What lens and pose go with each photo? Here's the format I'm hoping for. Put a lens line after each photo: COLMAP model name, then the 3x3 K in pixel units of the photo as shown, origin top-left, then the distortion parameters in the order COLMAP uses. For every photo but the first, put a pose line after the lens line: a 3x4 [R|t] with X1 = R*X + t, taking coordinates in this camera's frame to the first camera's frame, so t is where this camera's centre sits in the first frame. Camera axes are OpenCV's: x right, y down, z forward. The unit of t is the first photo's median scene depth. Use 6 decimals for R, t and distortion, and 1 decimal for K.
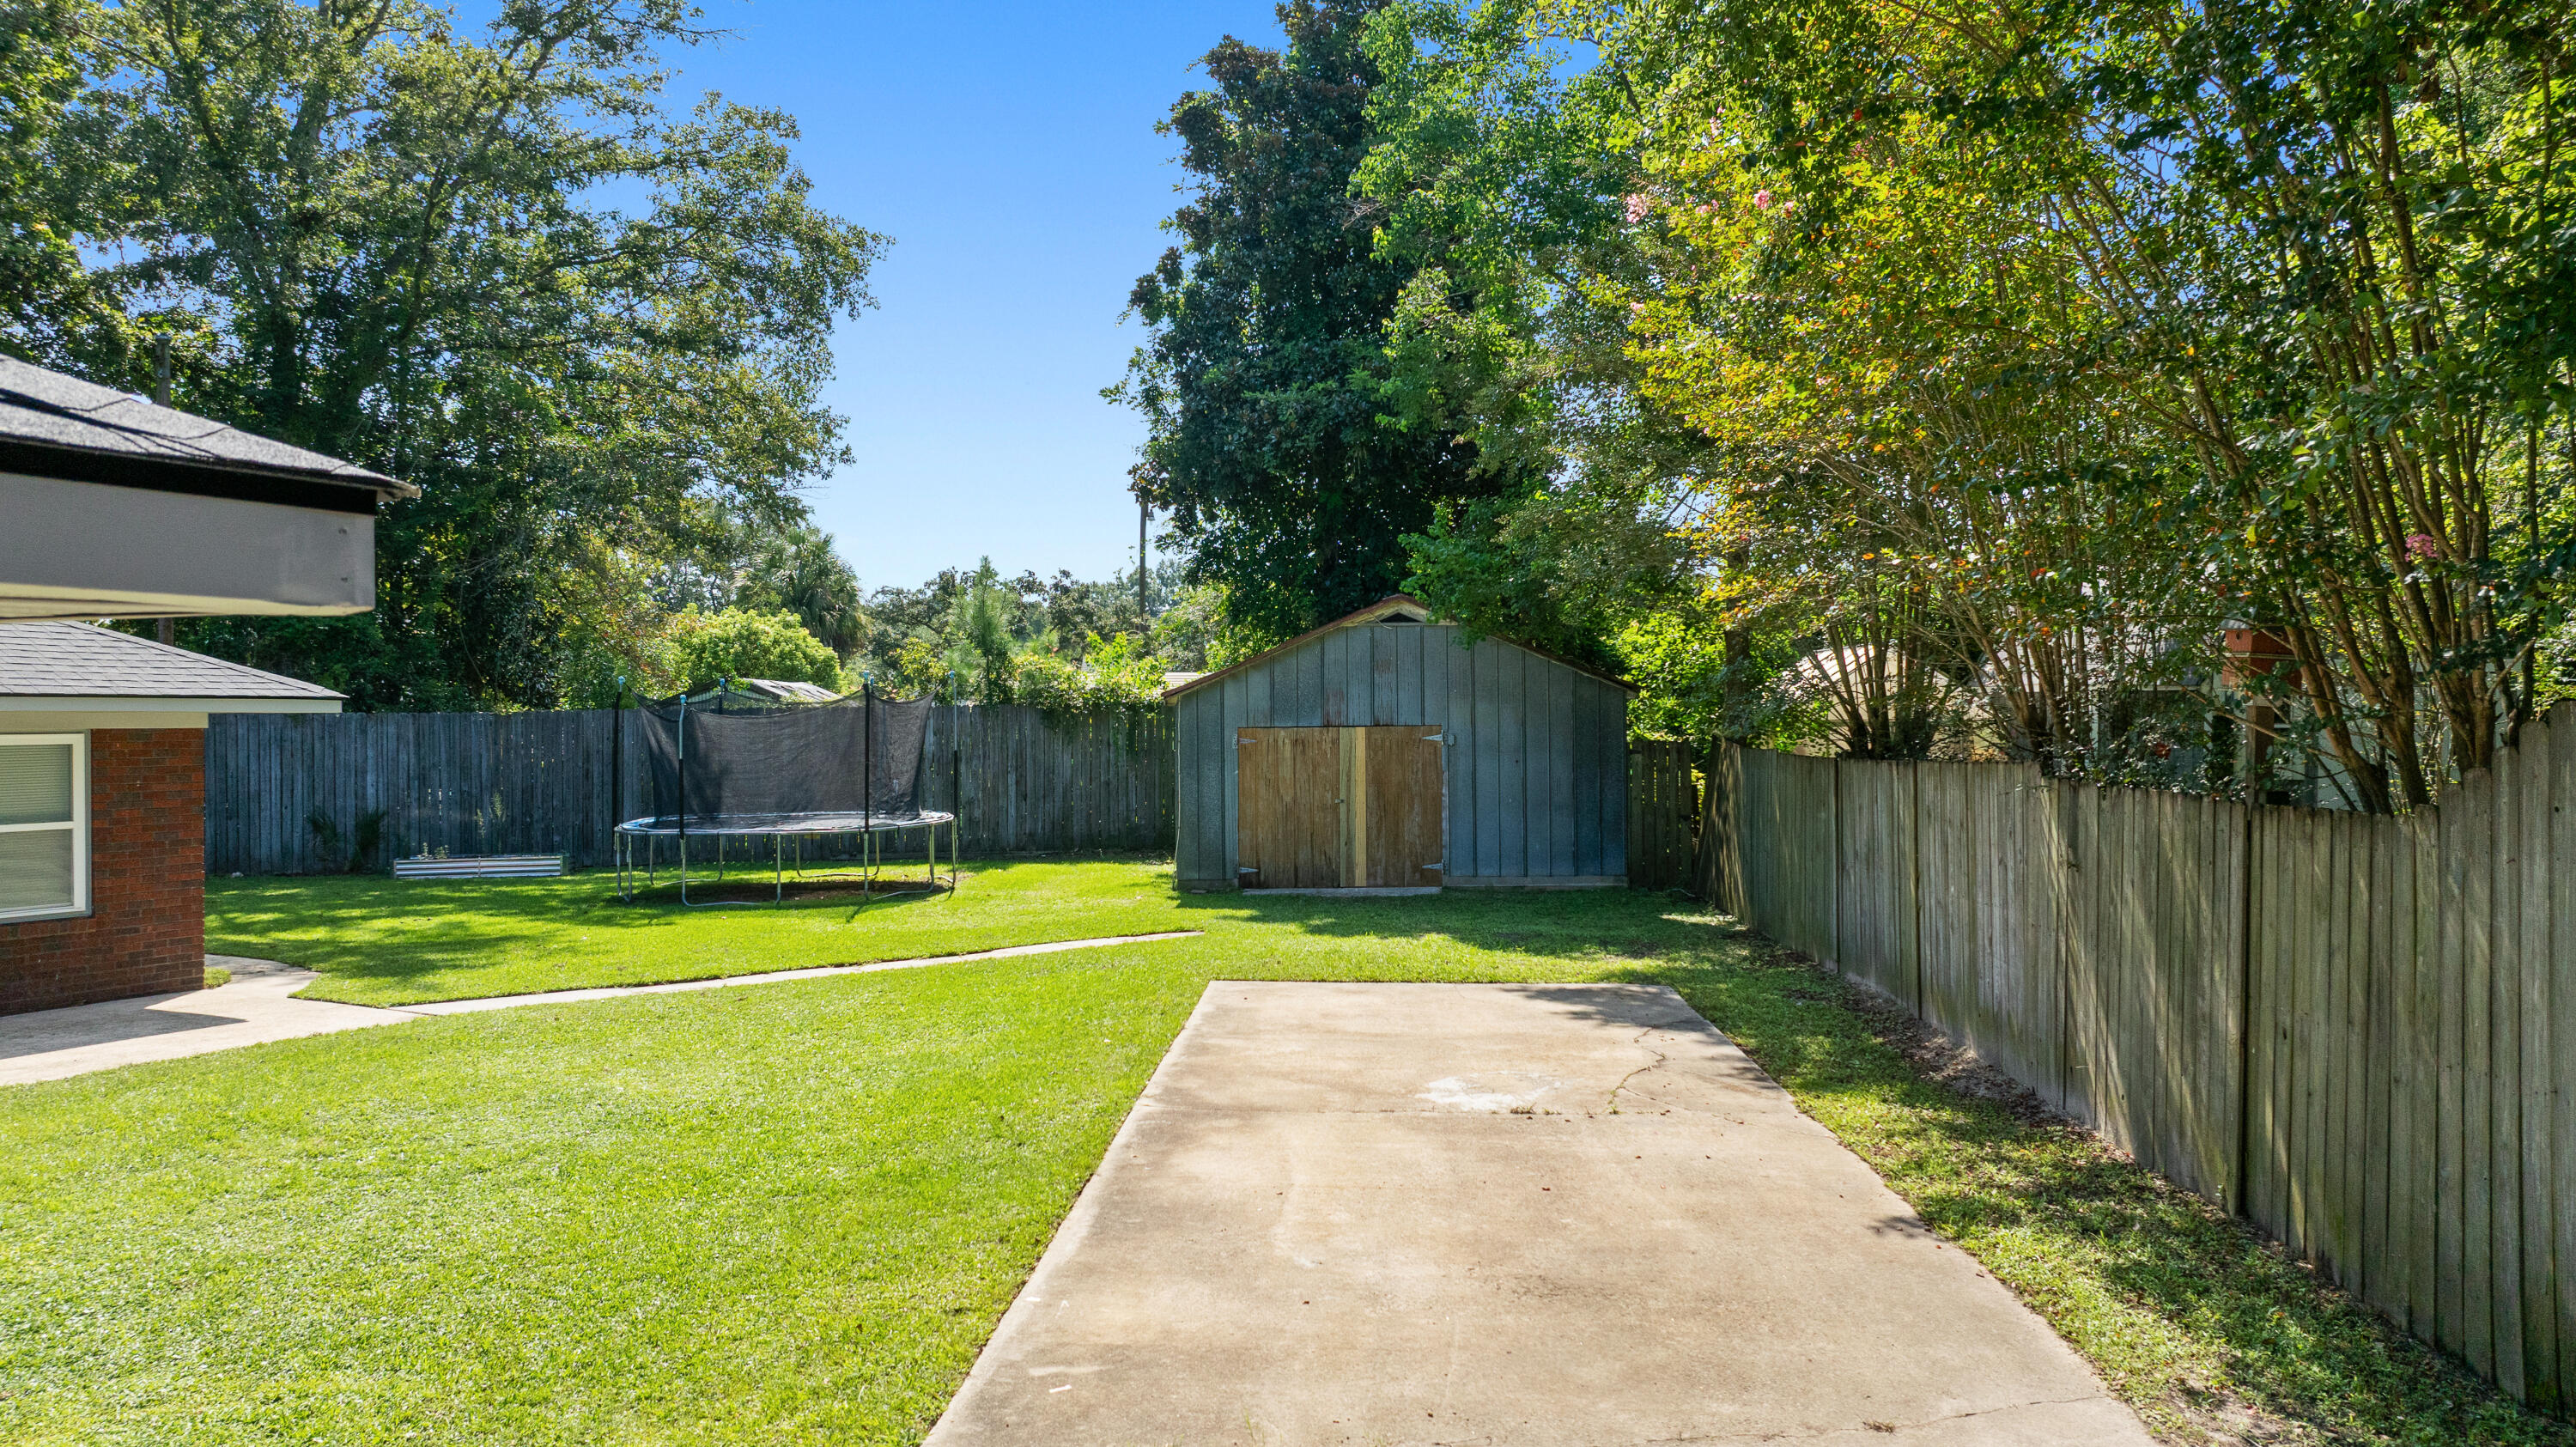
lens RADIAL K [[1847.9, 0, 1288.5], [0, 1847.9, 728.0], [0, 0, 1]] dist [-0.012453, -0.001447]
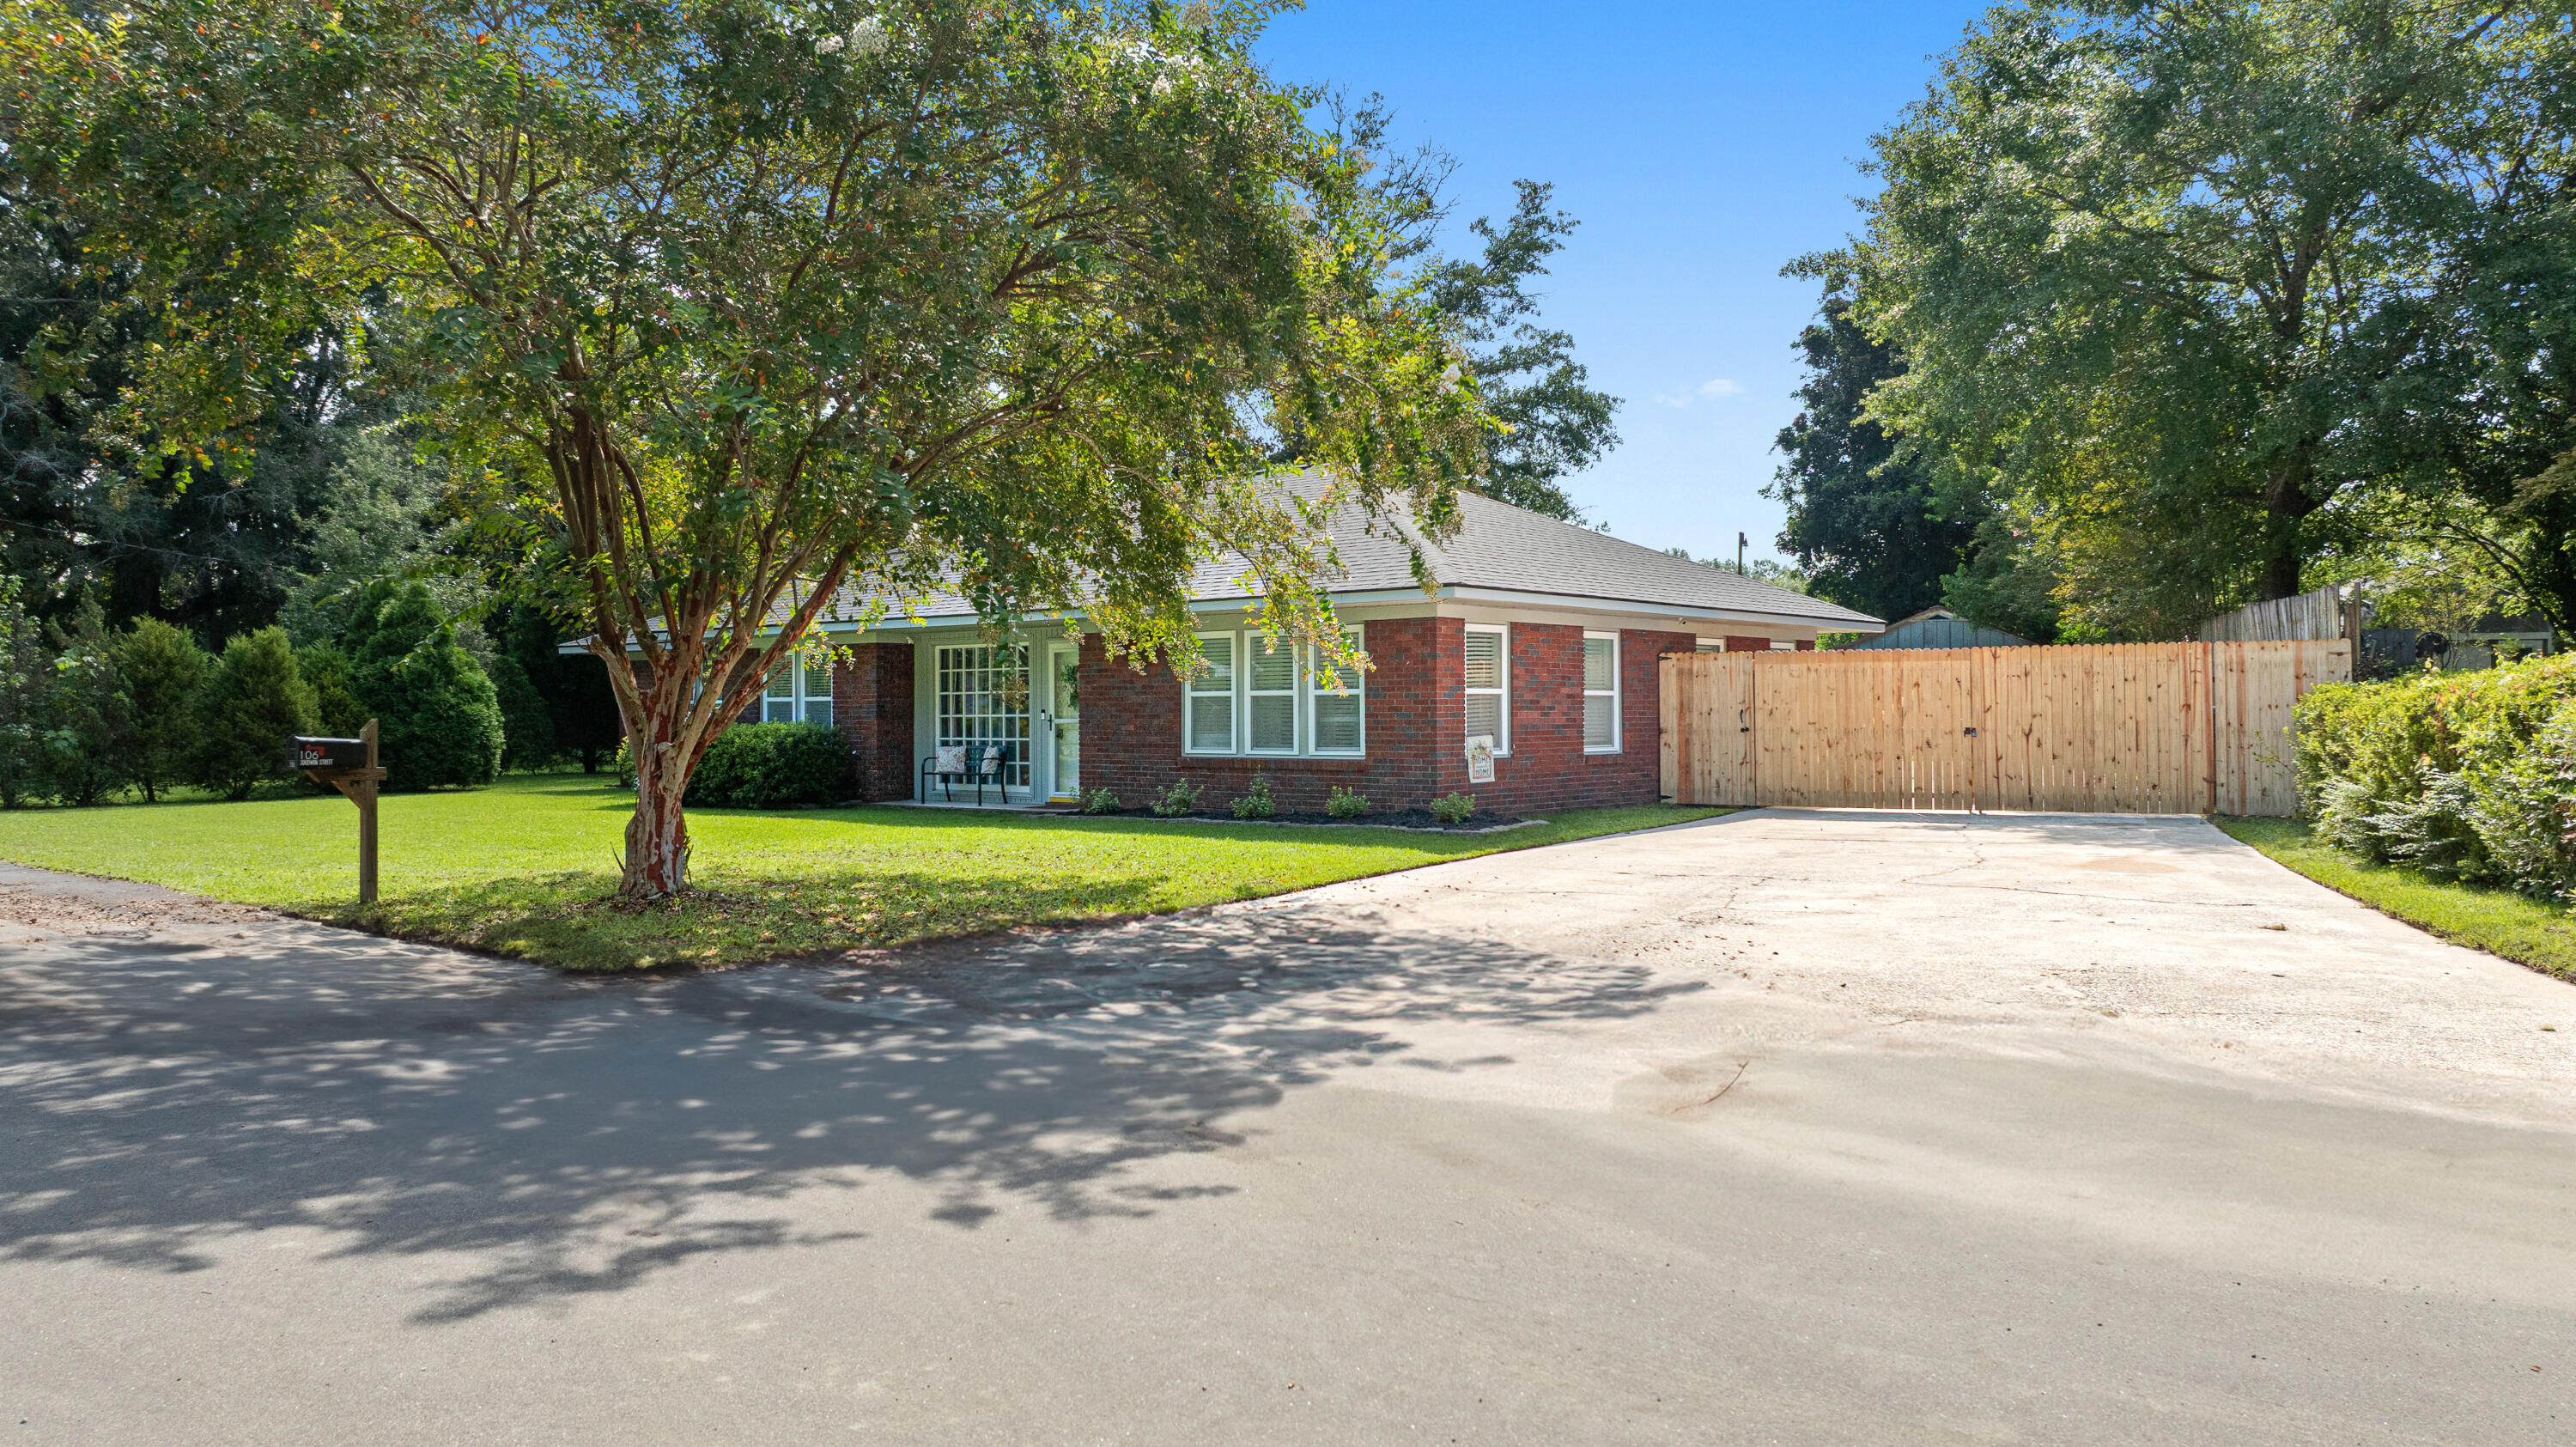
lens RADIAL K [[1847.9, 0, 1302.5], [0, 1847.9, 713.8], [0, 0, 1]] dist [-0.012453, -0.001447]
pose [[0.970798, 0.003109, -0.239877, -0.101634], [-0.002328, 0.999991, 0.003540, 0.031108], [0.239886, -0.002879, 0.970797, -0.870400]]
